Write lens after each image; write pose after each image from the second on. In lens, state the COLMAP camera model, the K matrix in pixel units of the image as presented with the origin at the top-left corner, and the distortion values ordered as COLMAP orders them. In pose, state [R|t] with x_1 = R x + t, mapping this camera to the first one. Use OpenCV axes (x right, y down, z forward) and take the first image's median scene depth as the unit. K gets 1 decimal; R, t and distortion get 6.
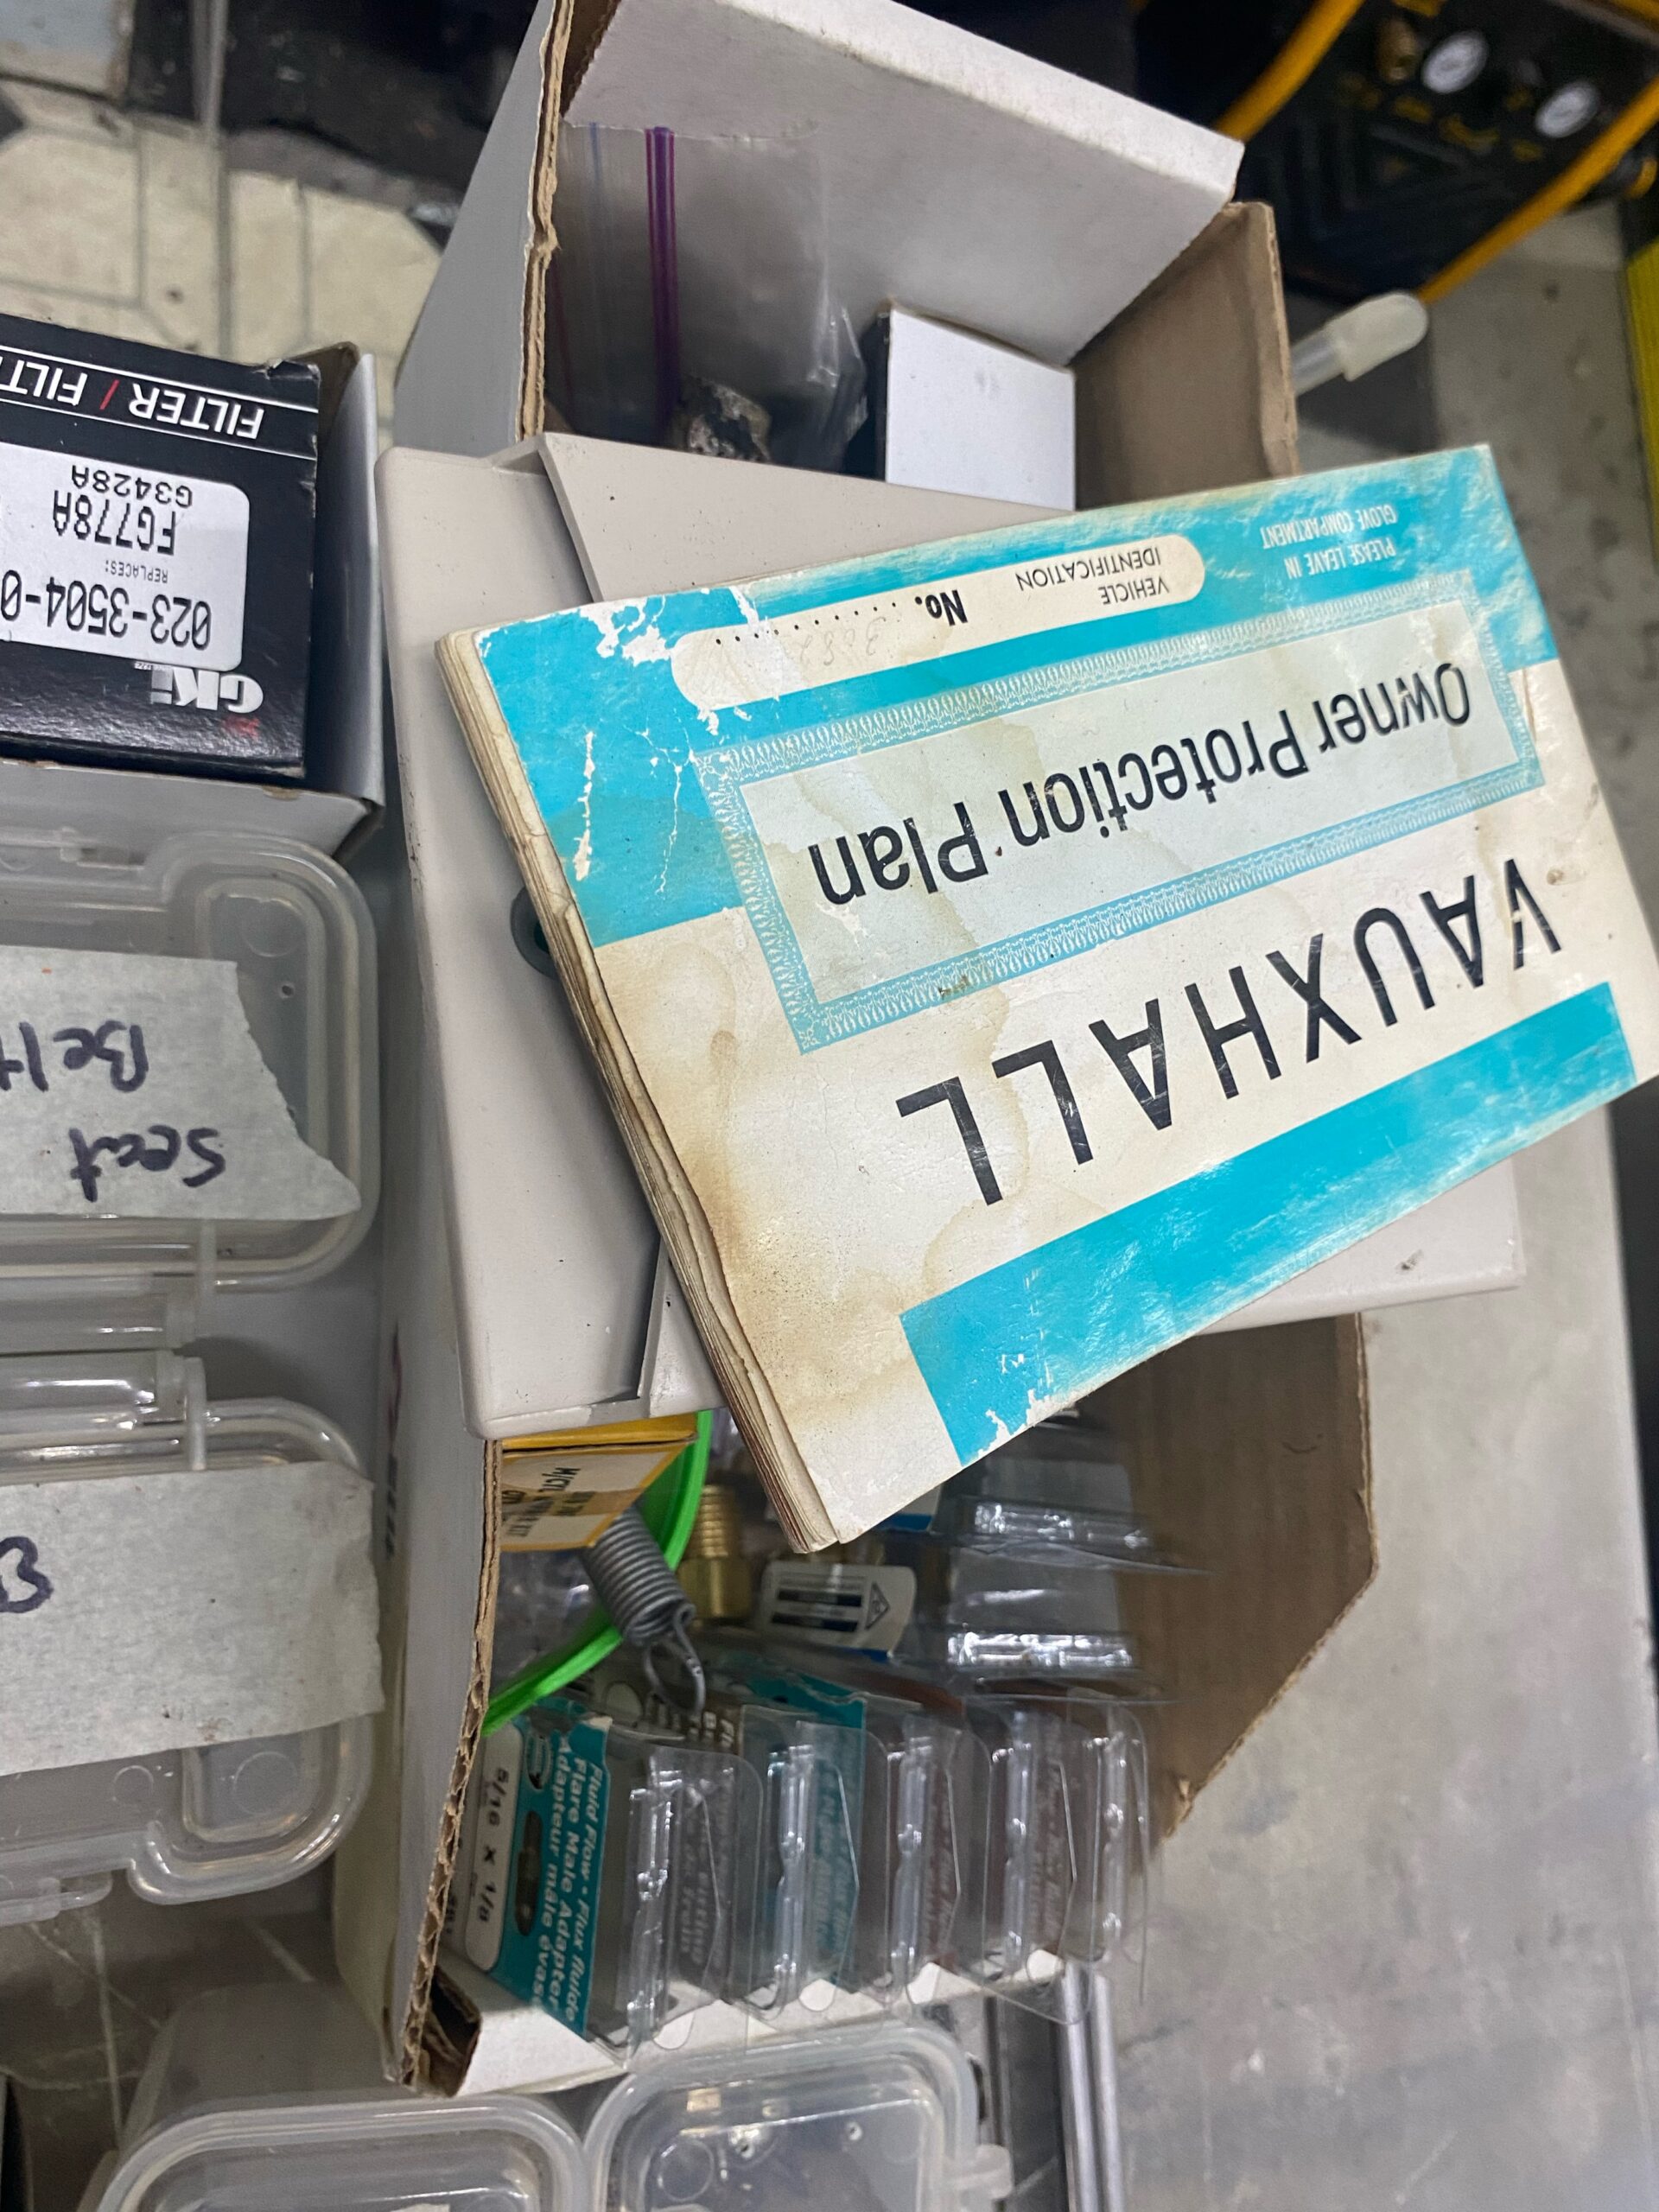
lens RADIAL K [[1746.8, 0, 829.5], [0, 1746.8, 1106.0], [0, 0, 1]] dist [-0.007449, 0.005710]
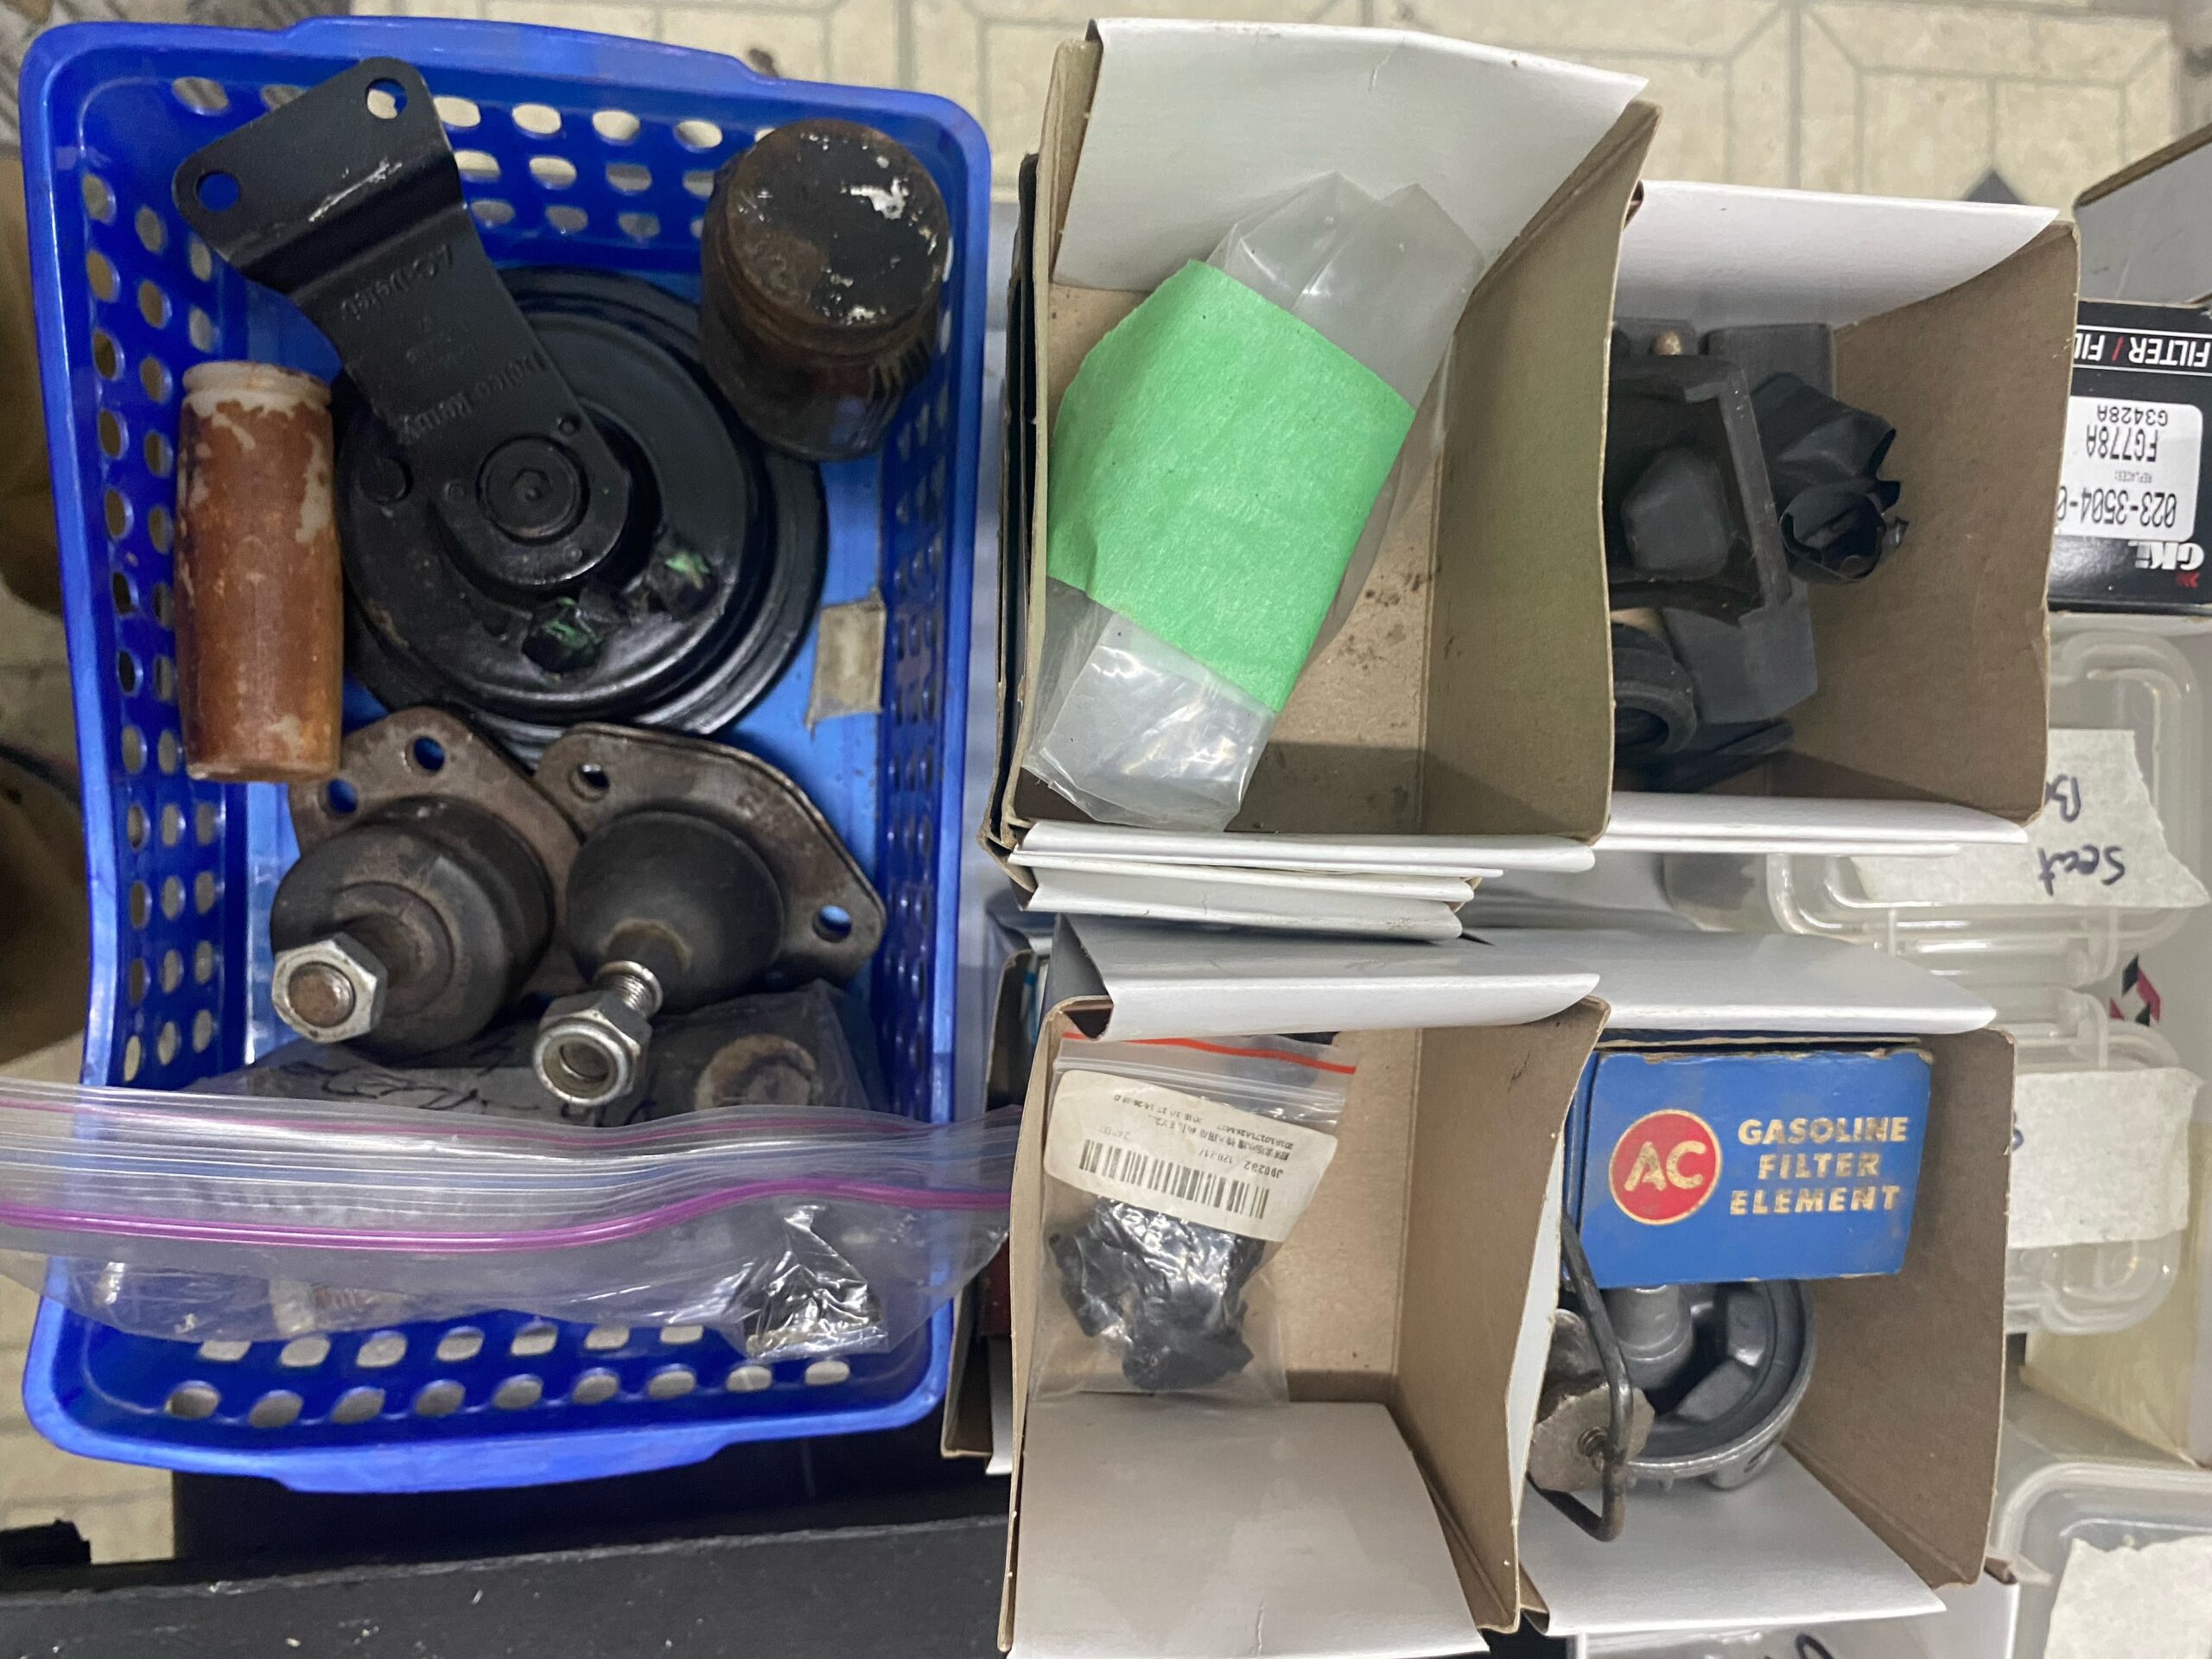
lens RADIAL K [[1746.8, 0, 1121.6], [0, 1746.8, 849.2], [0, 0, 1]] dist [-0.007449, 0.005710]
pose [[0.957553, 0.052251, -0.283482, -0.767678], [-0.002002, 0.984616, 0.174722, -0.249203], [0.288250, -0.166738, 0.942926, -0.663501]]
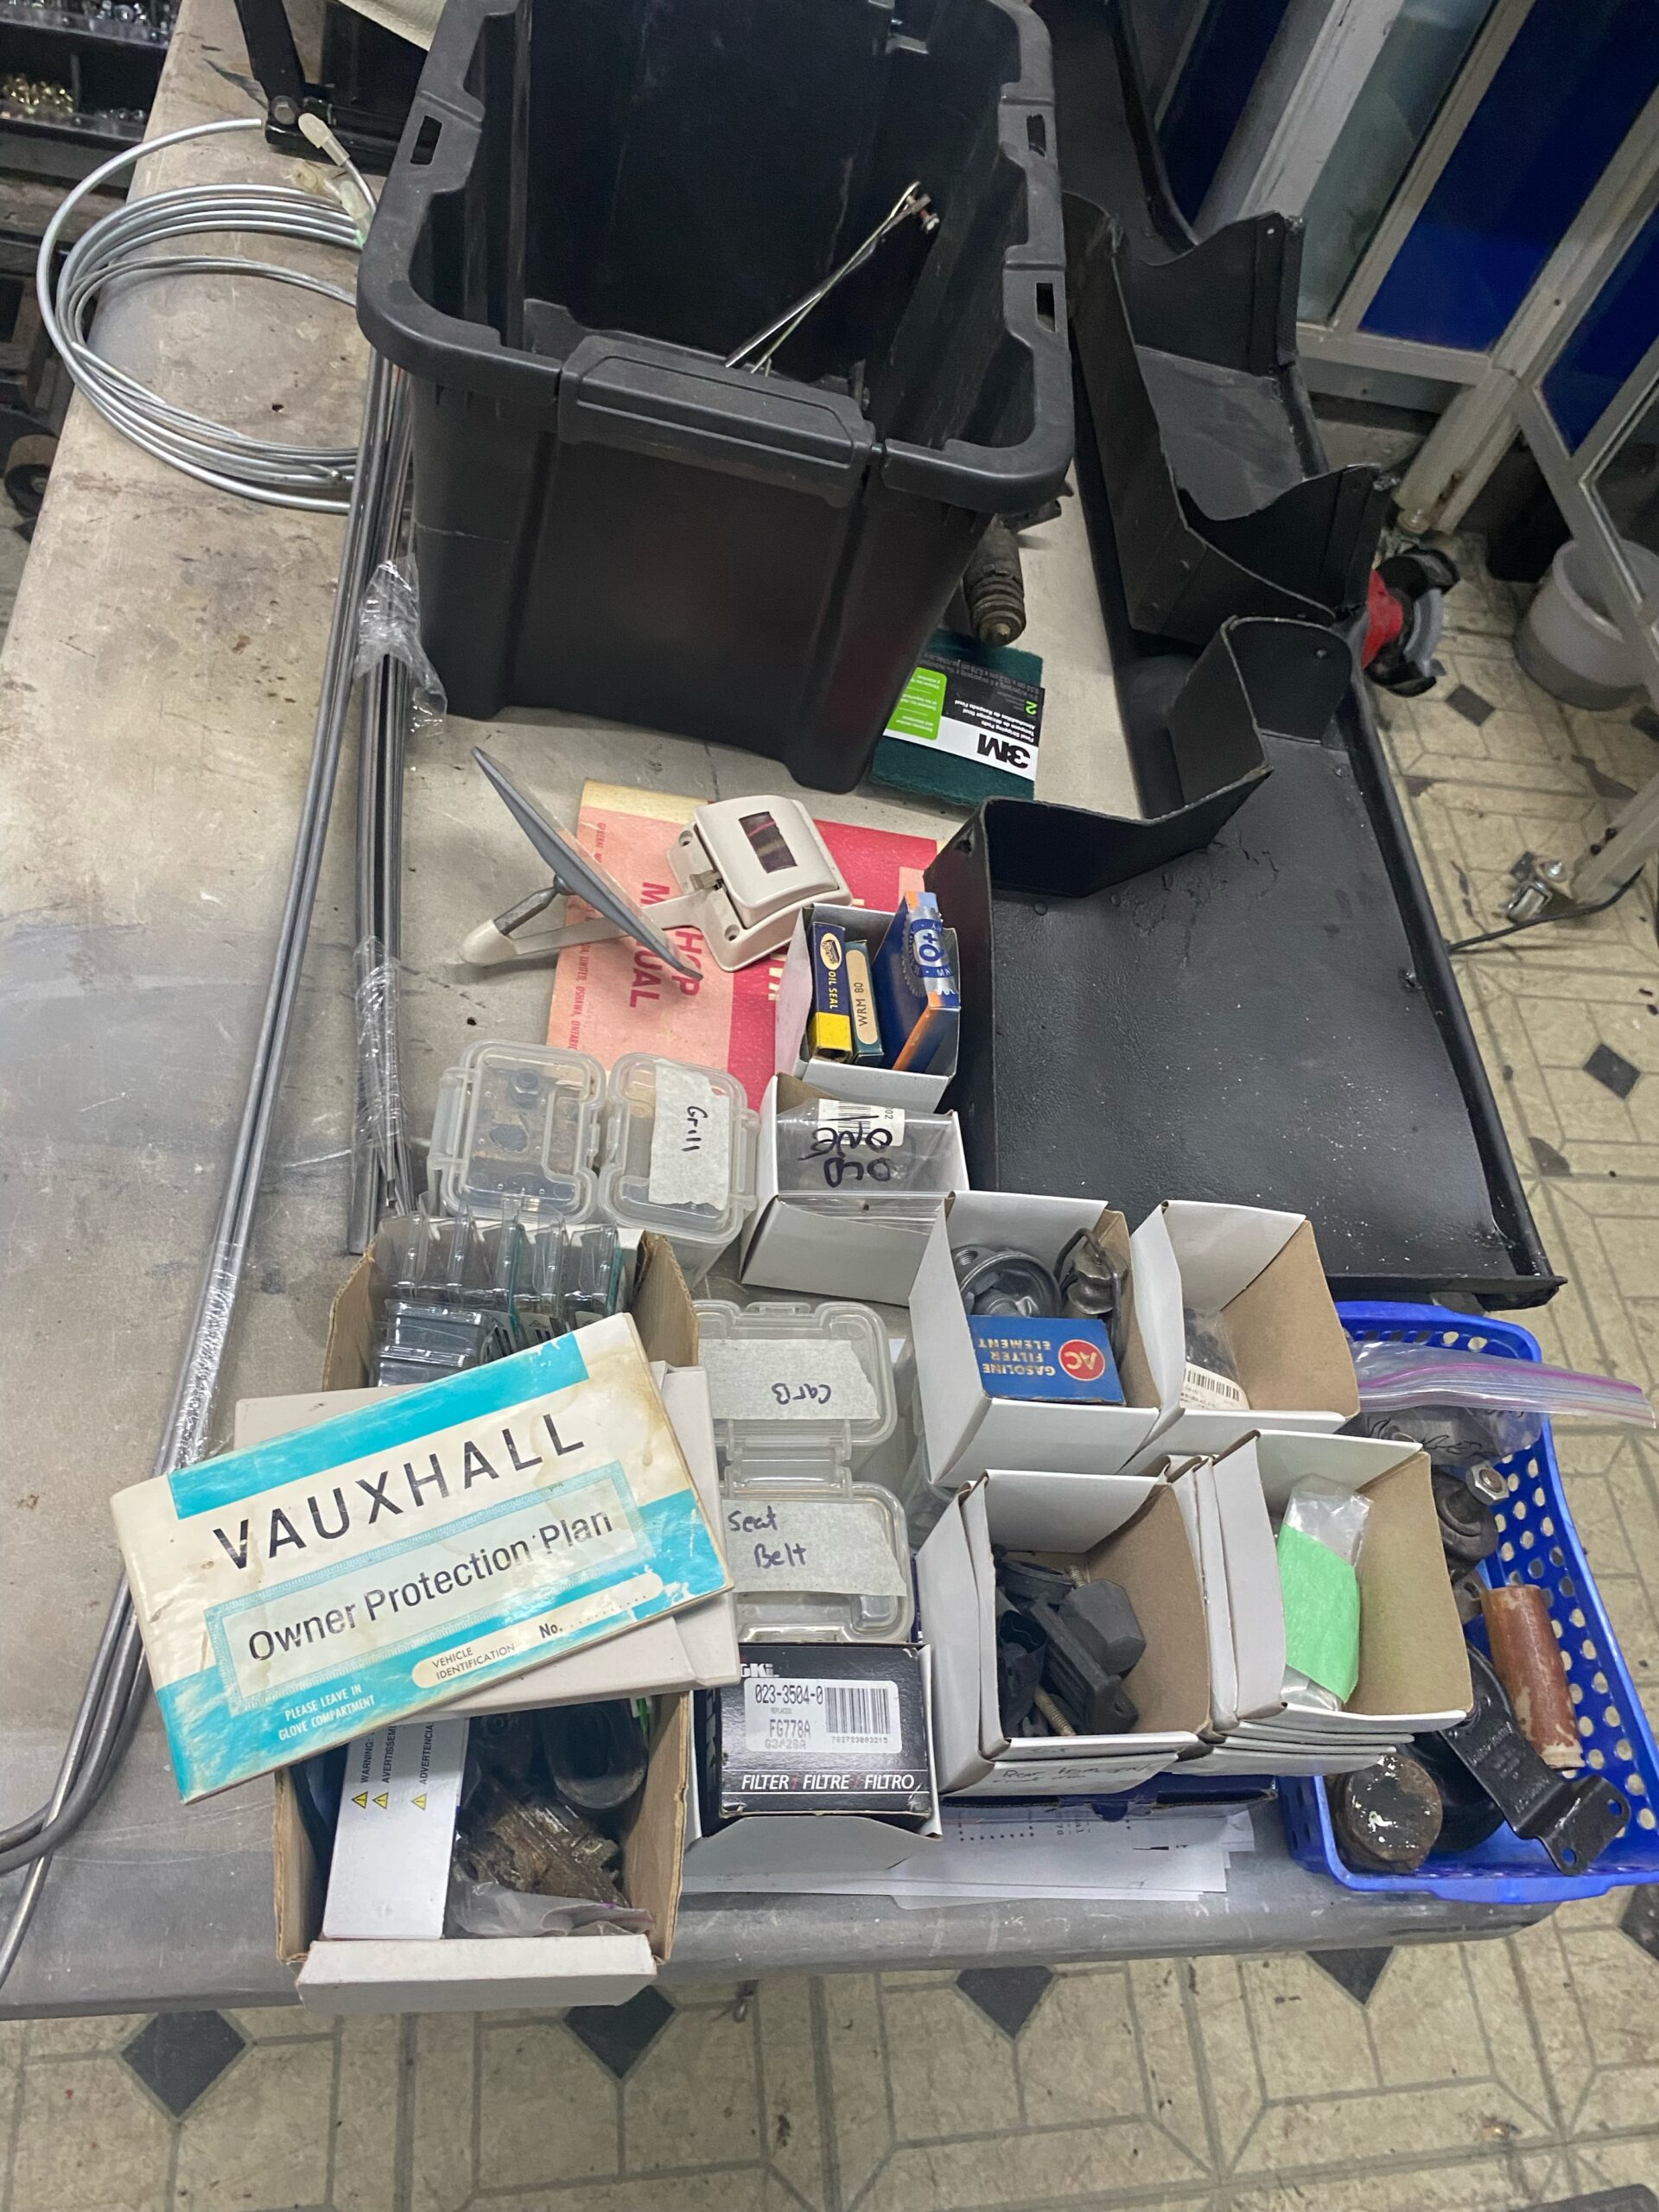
lens RADIAL K [[1746.8, 0, 829.5], [0, 1746.8, 1106.0], [0, 0, 1]] dist [-0.007449, 0.005710]
pose [[-0.774607, -0.312845, -0.549647, 1.337643], [-0.128029, -0.773526, 0.620698, -1.270783], [-0.619349, 0.551168, 0.559125, -1.096435]]
